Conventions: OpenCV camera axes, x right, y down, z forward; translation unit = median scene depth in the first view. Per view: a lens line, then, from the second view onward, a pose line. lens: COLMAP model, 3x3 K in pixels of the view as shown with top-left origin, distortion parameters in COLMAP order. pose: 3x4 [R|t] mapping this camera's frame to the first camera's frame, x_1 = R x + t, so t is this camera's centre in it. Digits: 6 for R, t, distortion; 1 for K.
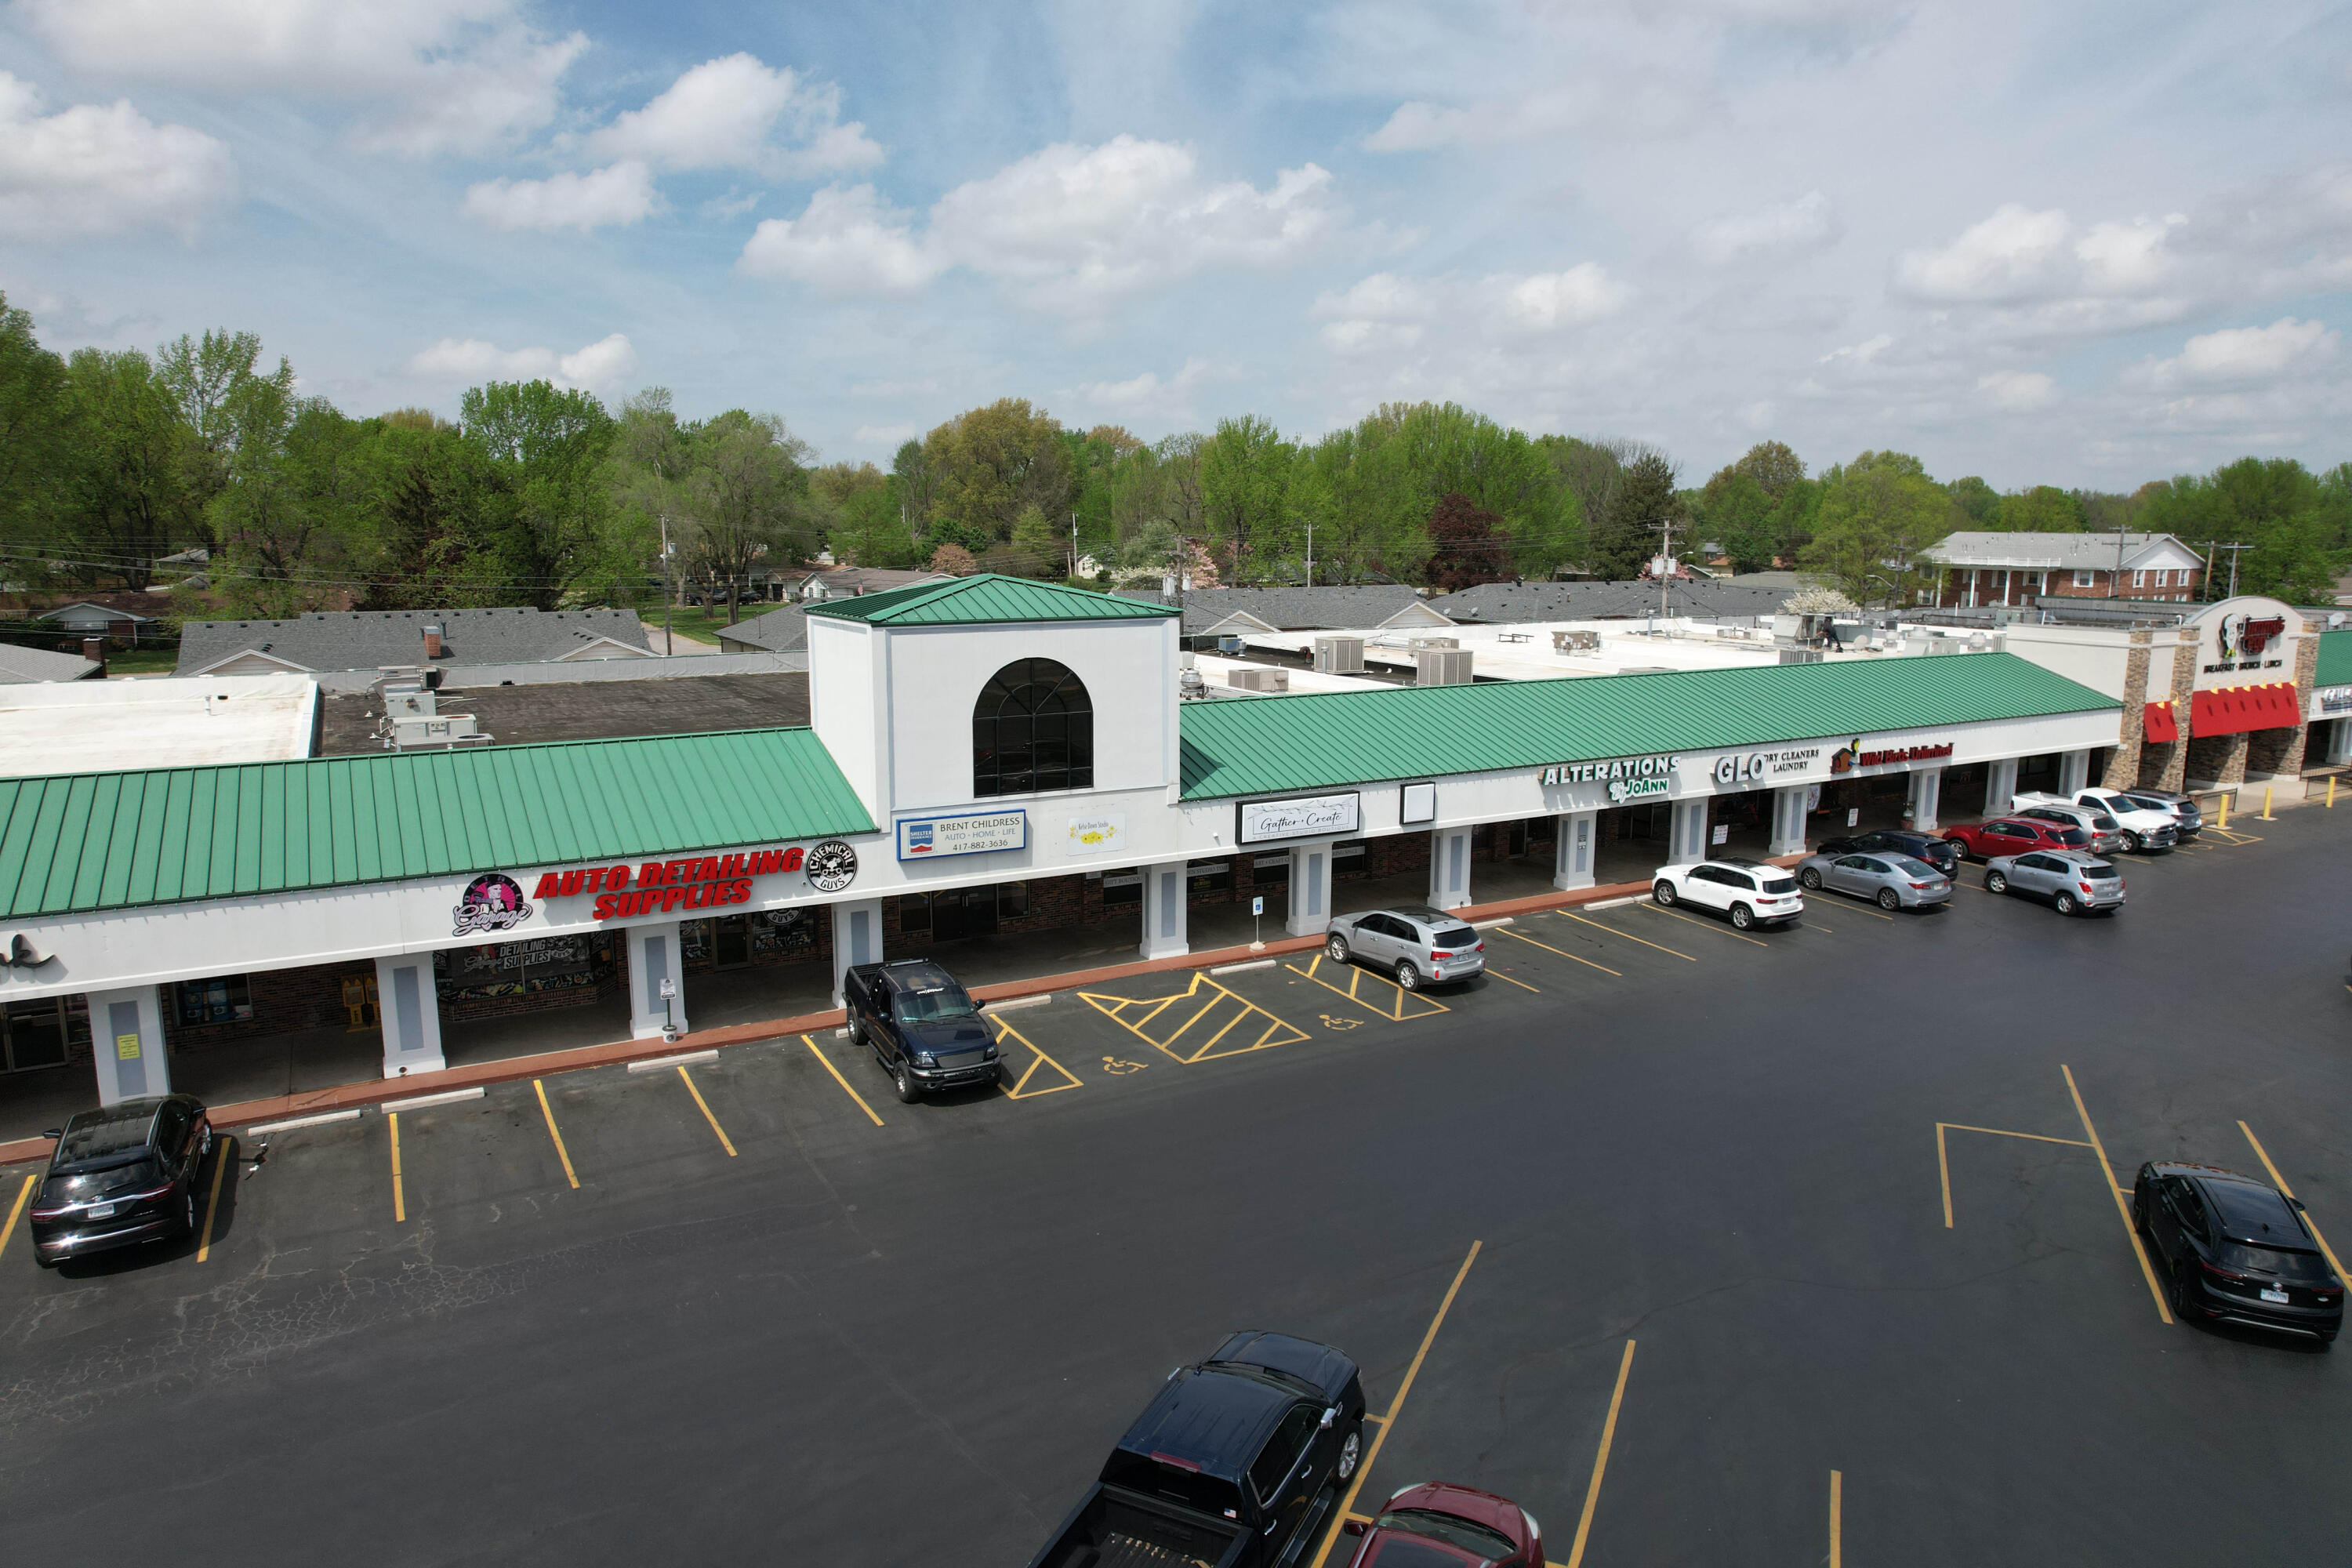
lens RADIAL K [[1505.2, 0, 1185.0], [0, 1505.2, 788.5], [0, 0, 1]] dist [-0.074408, 0.064888]
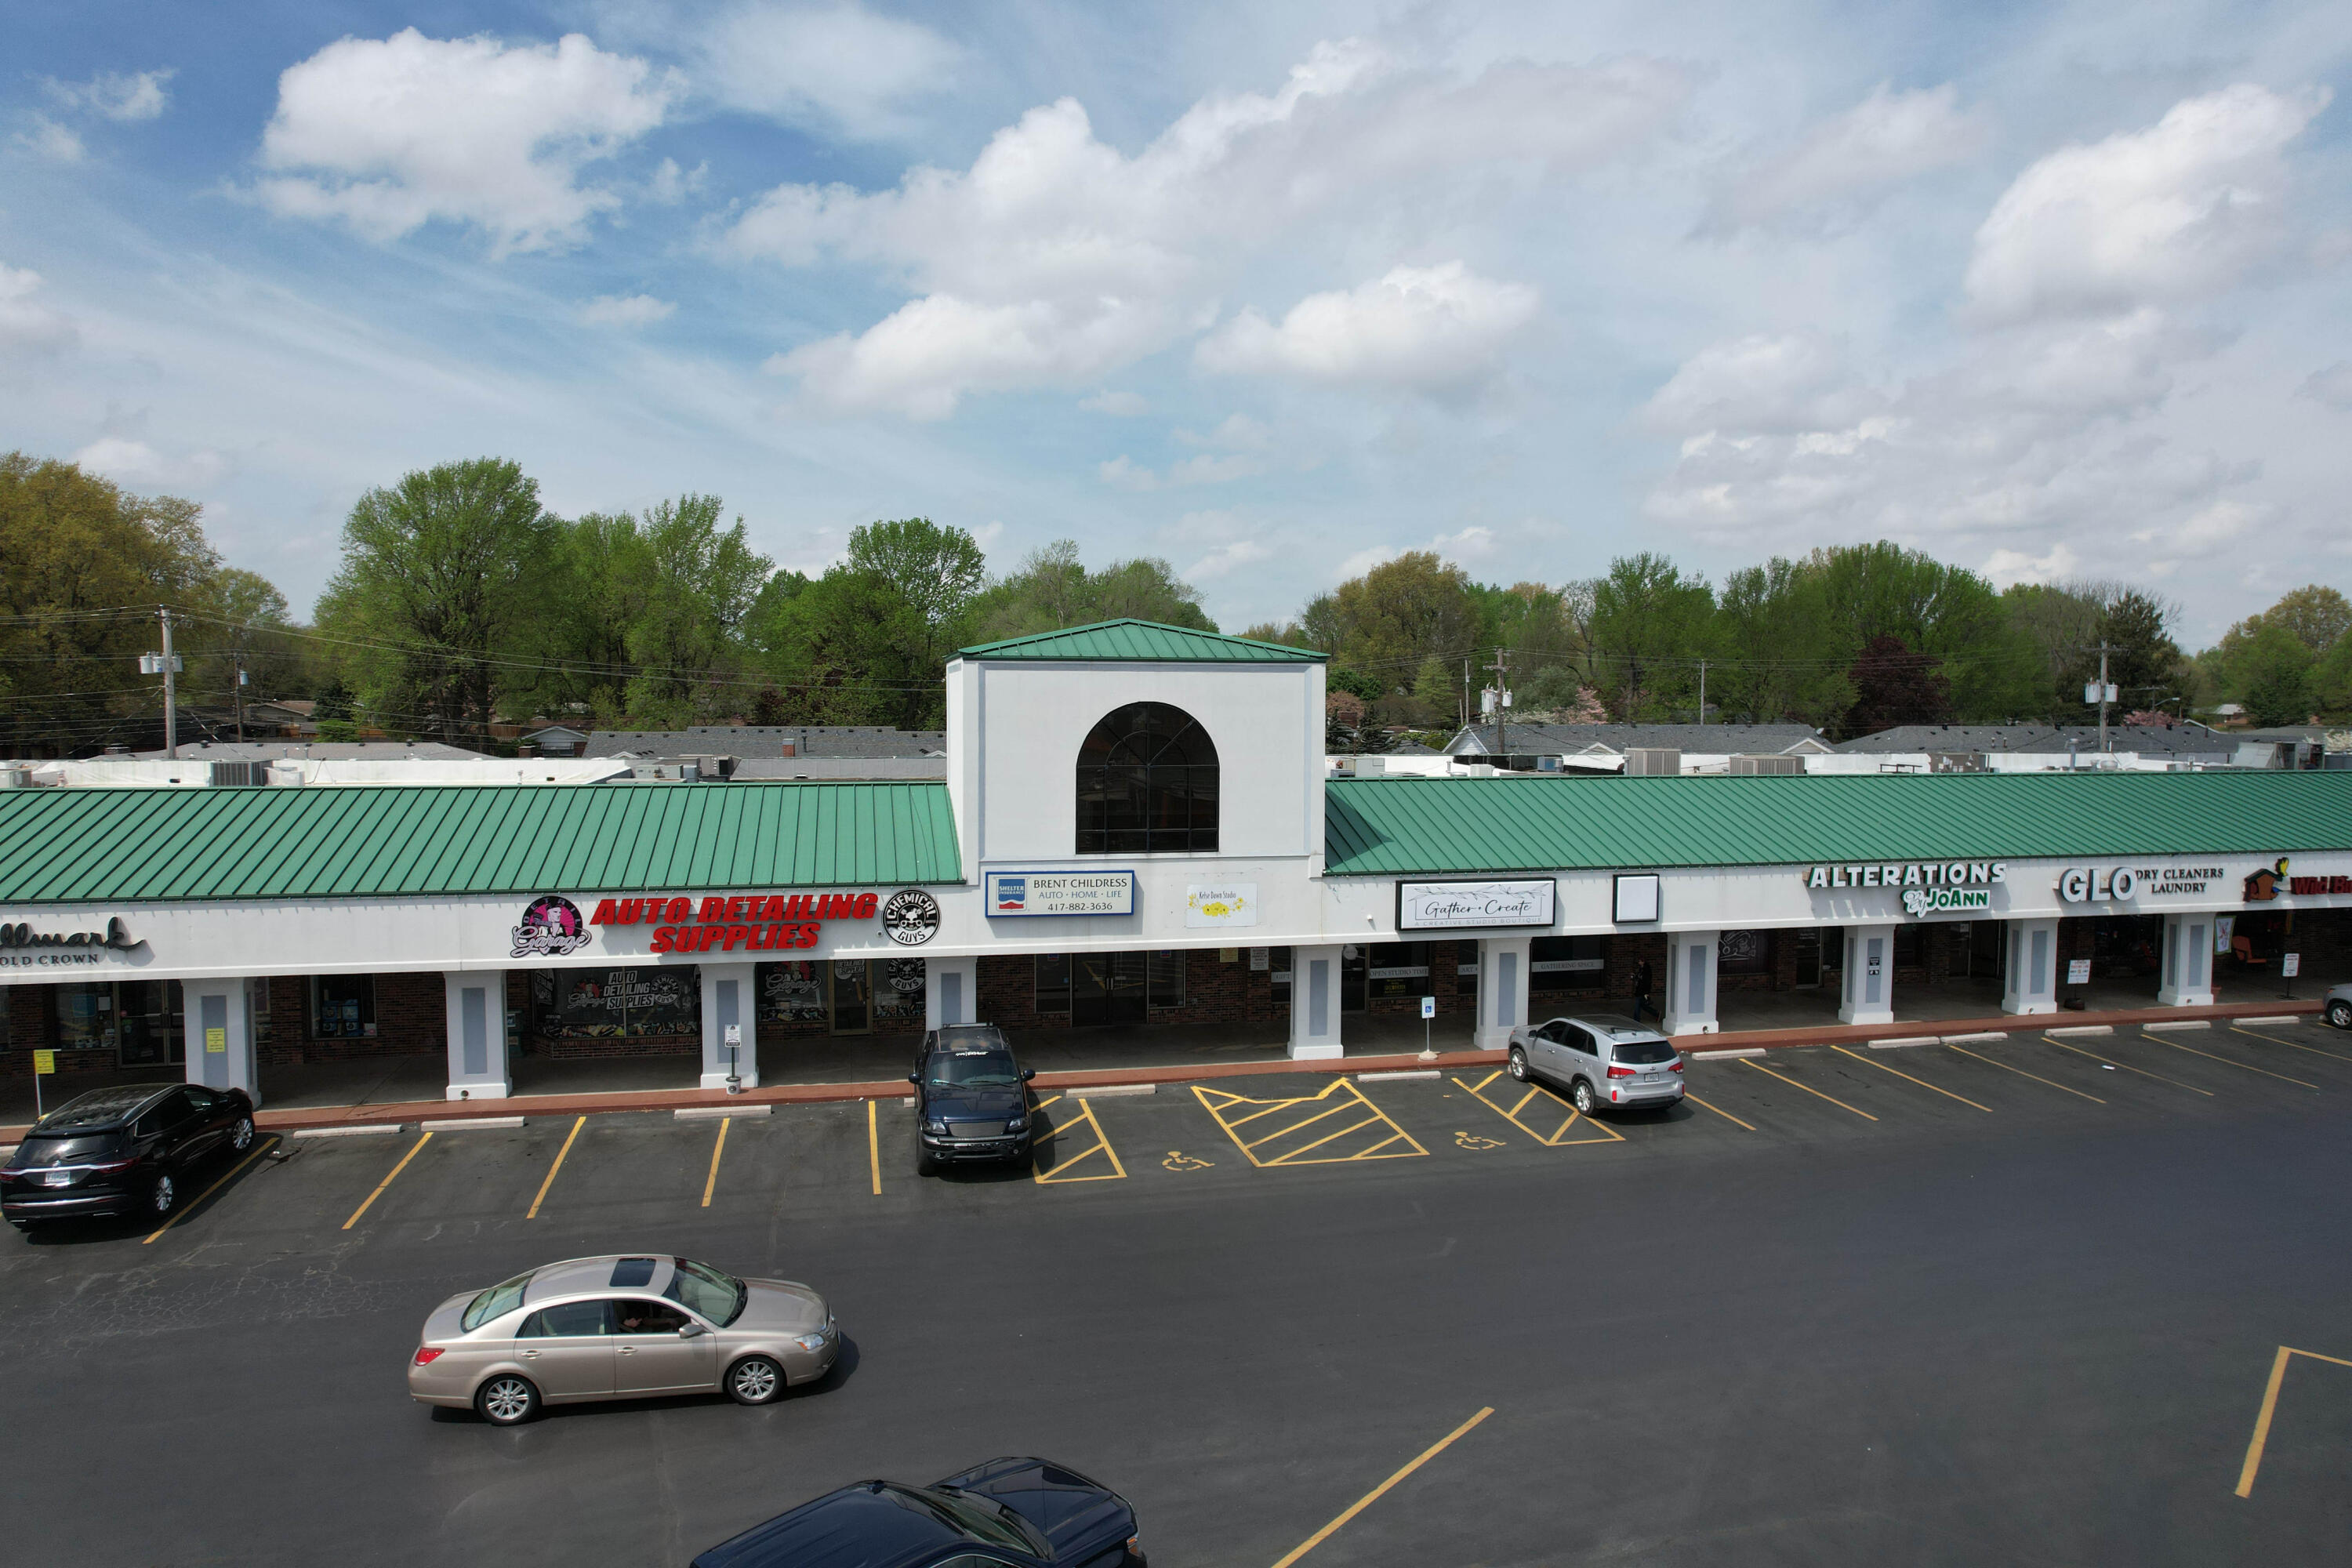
lens RADIAL K [[1505.2, 0, 1184.6], [0, 1505.2, 779.2], [0, 0, 1]] dist [-0.074408, 0.064888]
pose [[0.956789, 0.018238, -0.290210, 0.162635], [-0.052458, 0.992482, -0.110579, 0.051469], [0.286012, 0.121024, 0.950553, 0.135542]]
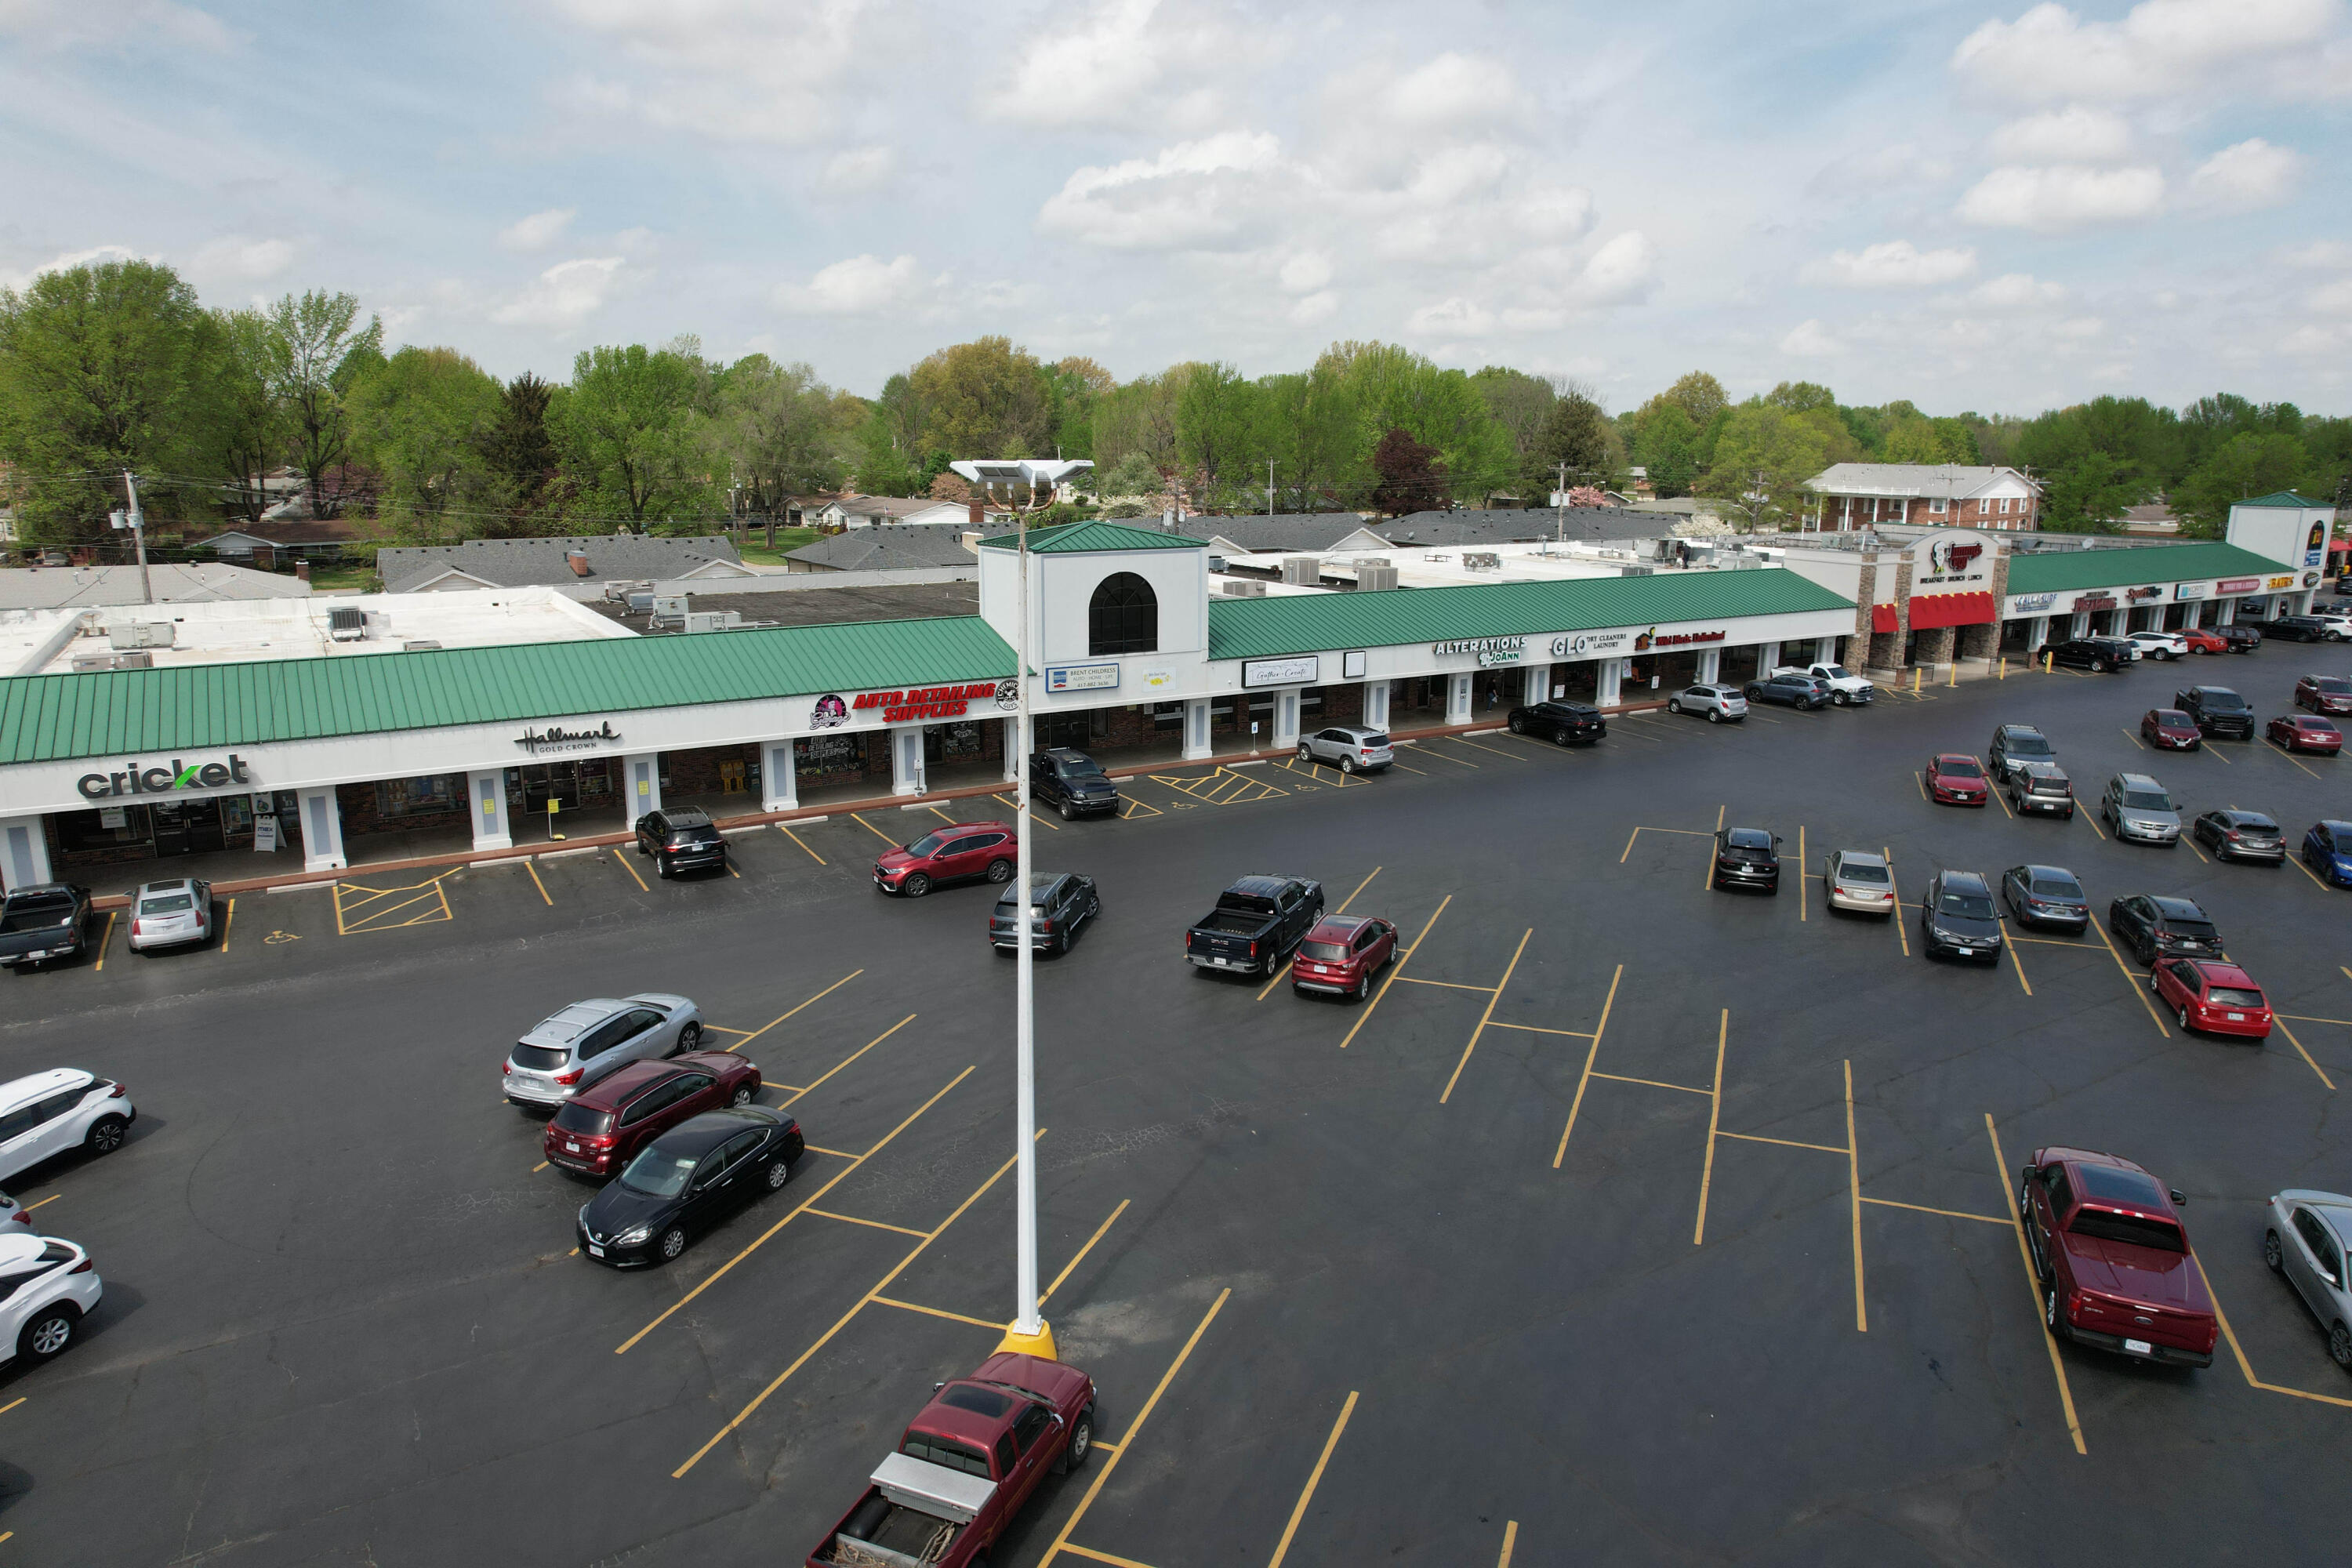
lens RADIAL K [[1505.2, 0, 1182.3], [0, 1505.2, 787.5], [0, 0, 1]] dist [-0.074408, 0.064888]
pose [[0.999556, -0.006526, 0.029088, -0.076317], [0.004992, 0.998609, 0.052490, 0.058134], [-0.029390, -0.052322, 0.998198, -0.606250]]
